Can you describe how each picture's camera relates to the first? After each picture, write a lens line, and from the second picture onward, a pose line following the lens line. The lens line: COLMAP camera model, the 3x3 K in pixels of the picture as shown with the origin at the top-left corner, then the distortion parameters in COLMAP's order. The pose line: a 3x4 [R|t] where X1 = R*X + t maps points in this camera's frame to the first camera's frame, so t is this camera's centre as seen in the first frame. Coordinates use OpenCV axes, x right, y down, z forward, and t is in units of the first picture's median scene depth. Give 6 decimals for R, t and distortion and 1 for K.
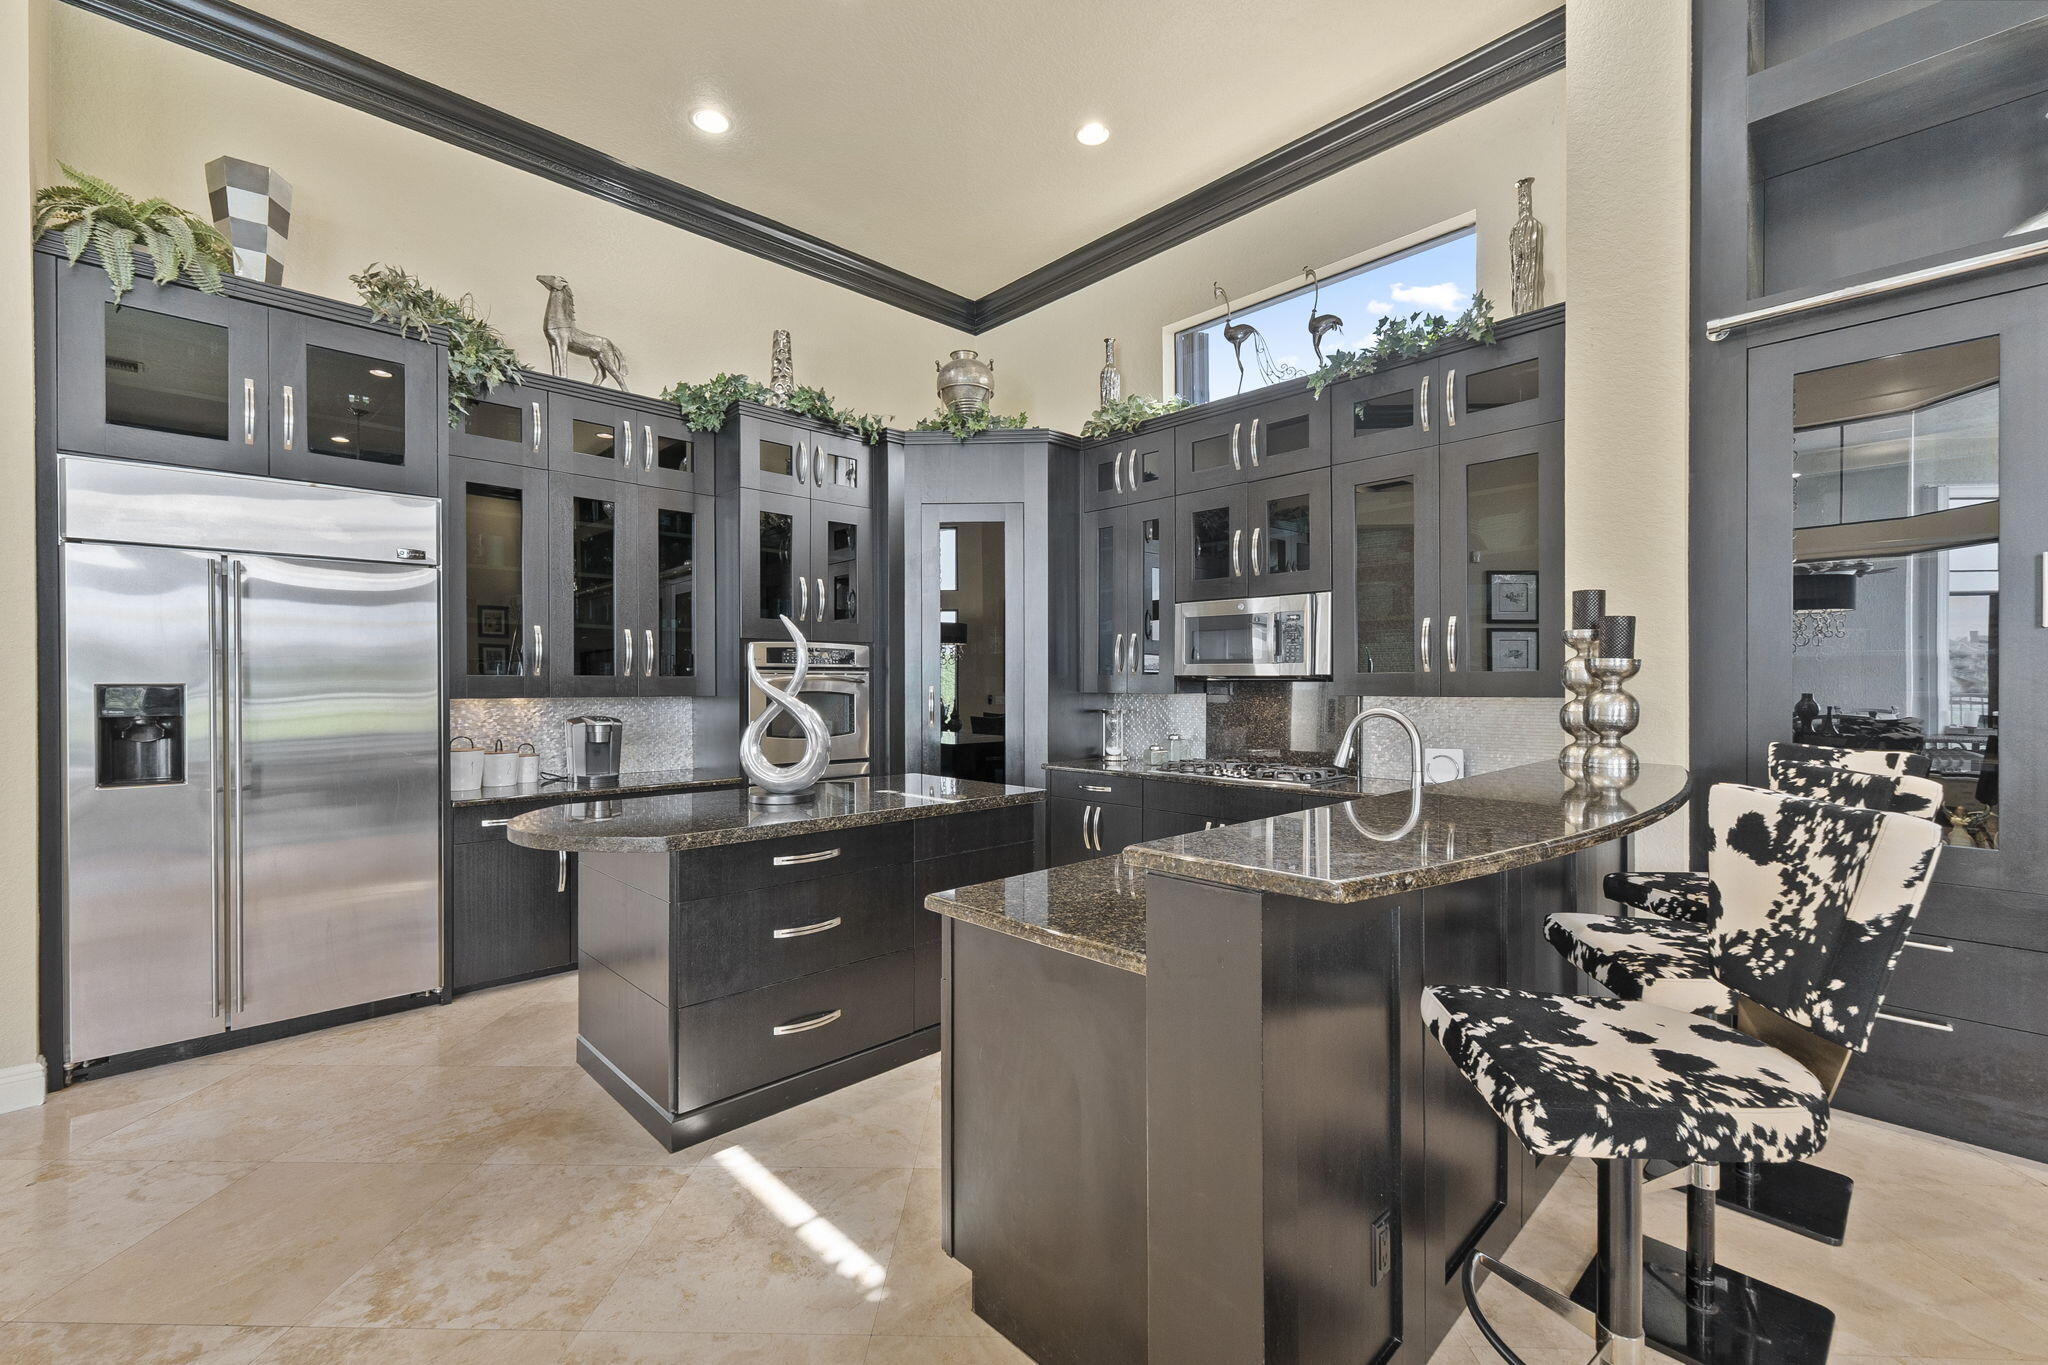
lens RADIAL K [[862.3, 0, 1024.0], [0, 862.3, 682.5], [0, 0, 1]] dist [0.002650, 0.000308]
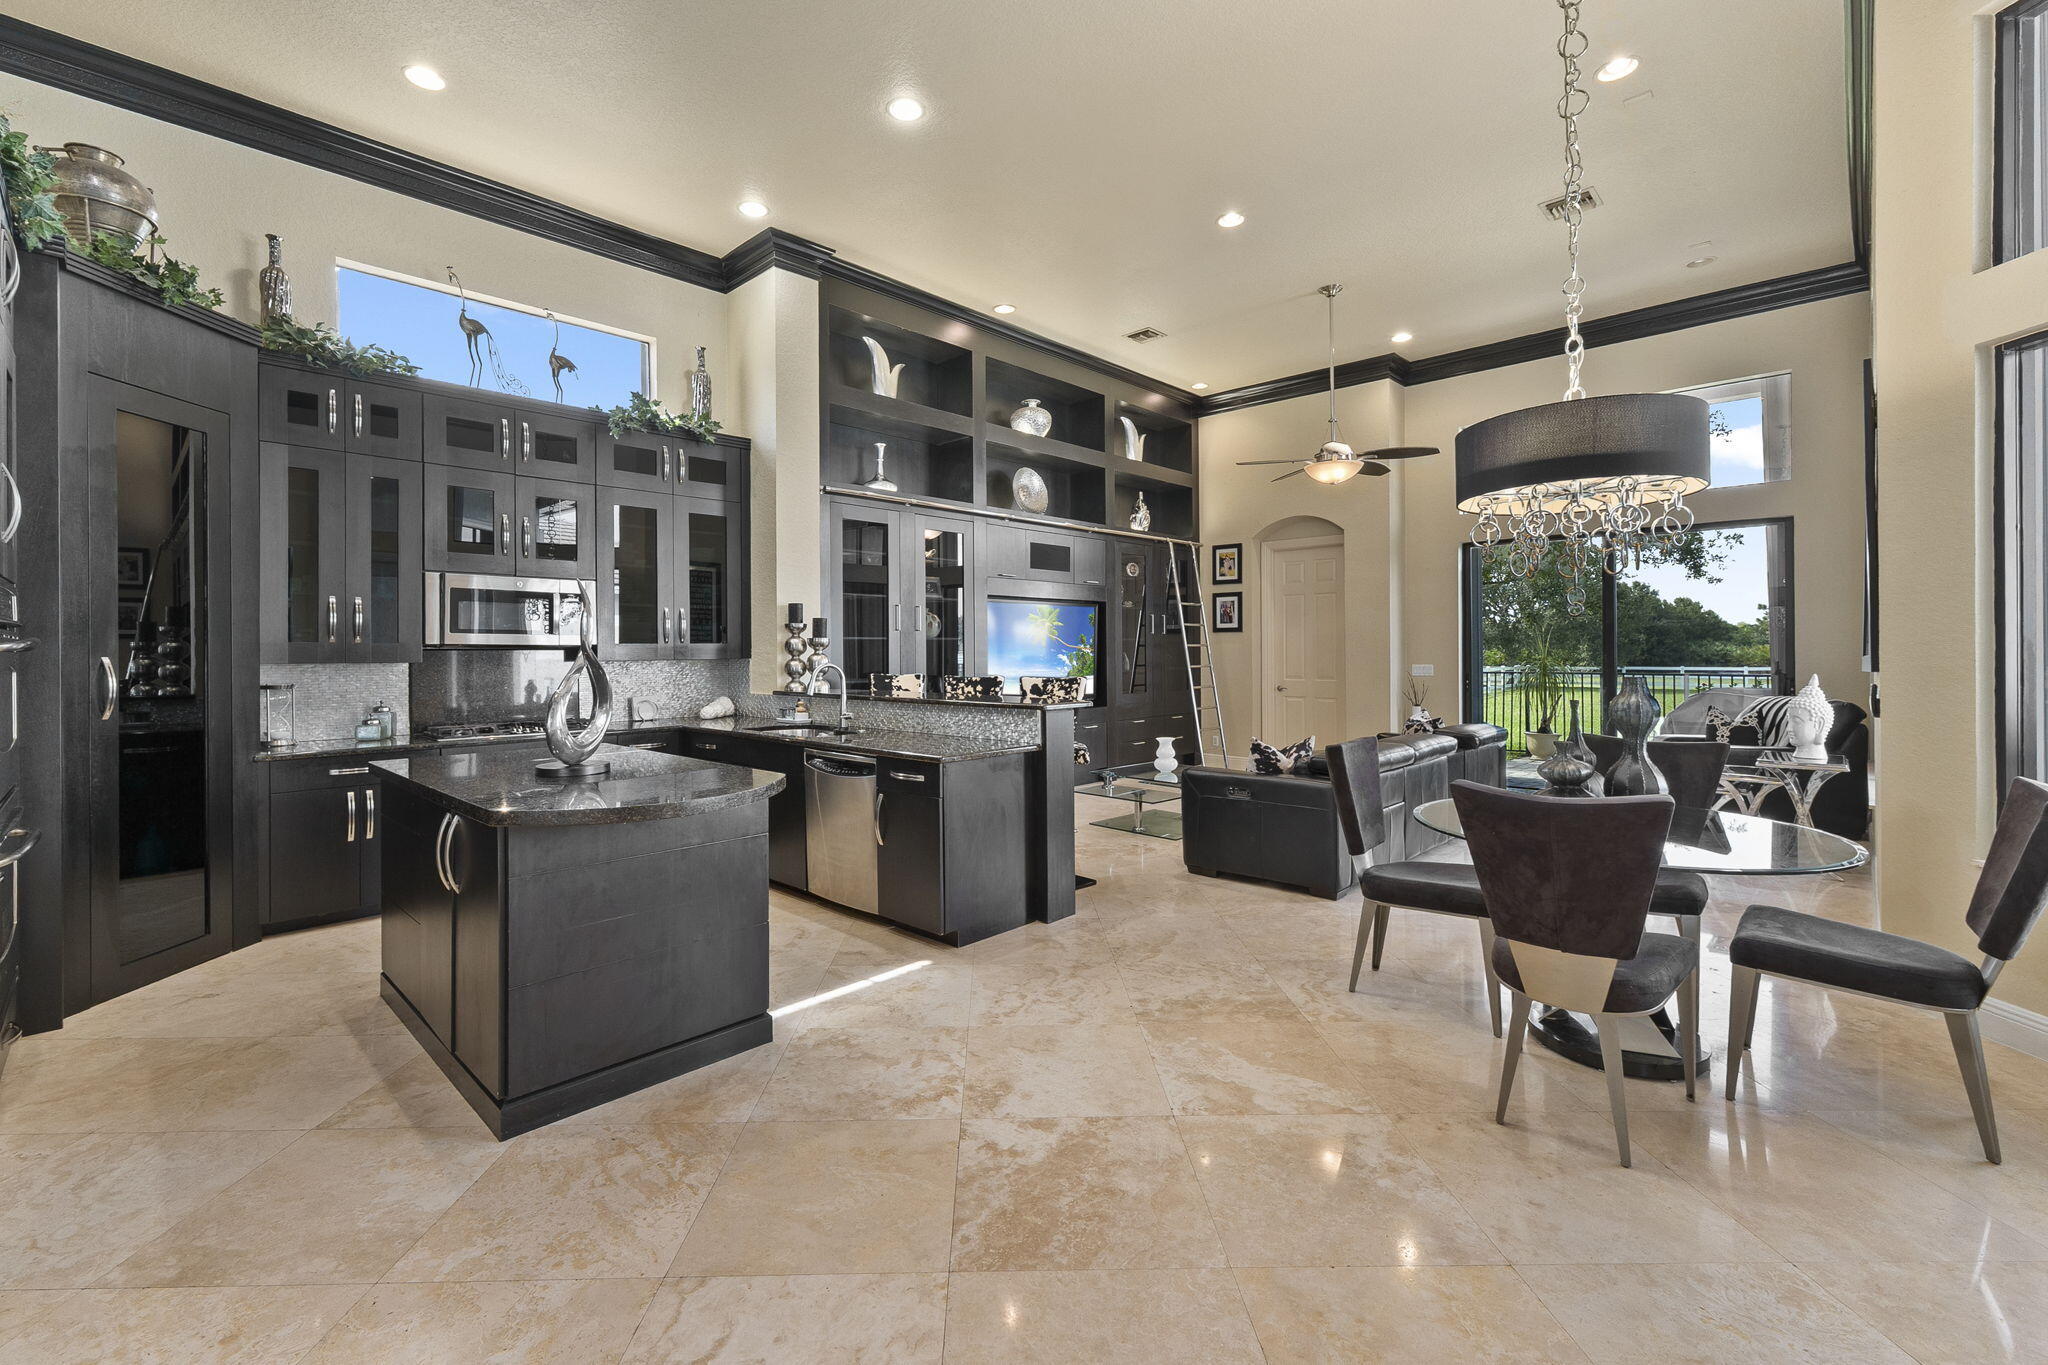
lens RADIAL K [[862.0, 0, 1016.0], [0, 862.0, 651.5], [0, 0, 1]] dist [0.001440, 0.000345]
pose [[-0.045711, 0.003647, 0.998948, -1.862123], [0.008783, 0.999956, -0.003249, 0.015994], [-0.998916, 0.008625, -0.045741, 0.821444]]
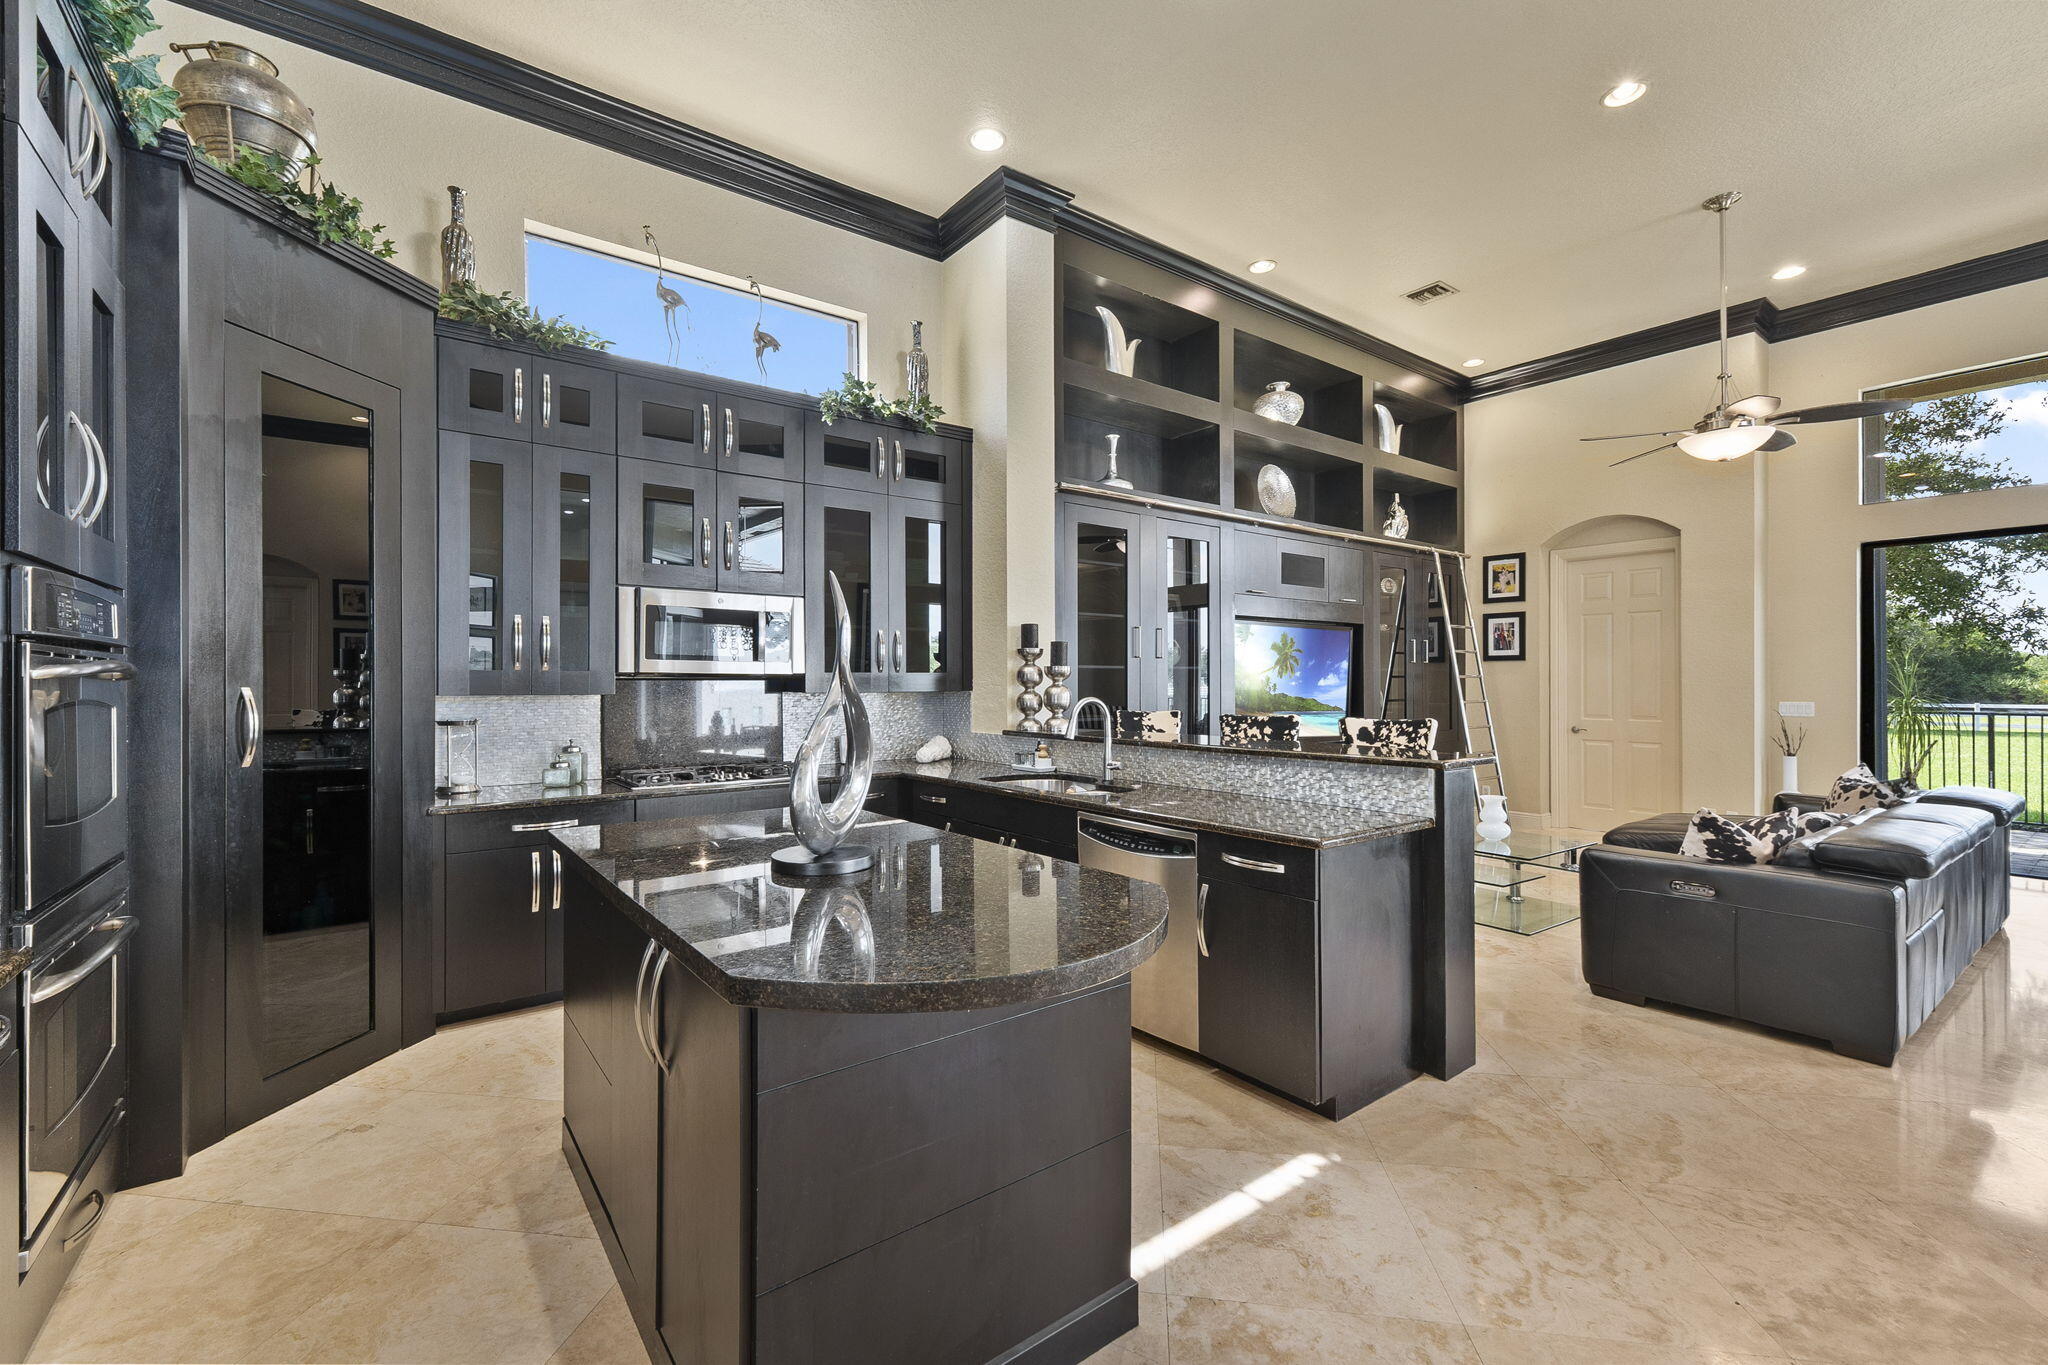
lens RADIAL K [[862.3, 0, 1024.0], [0, 862.3, 682.5], [0, 0, 1]] dist [0.002650, 0.000308]
pose [[0.113945, 0.004081, 0.993479, -1.322290], [0.004896, 0.999977, -0.004669, 0.010998], [-0.993475, 0.005396, 0.113922, 1.158755]]
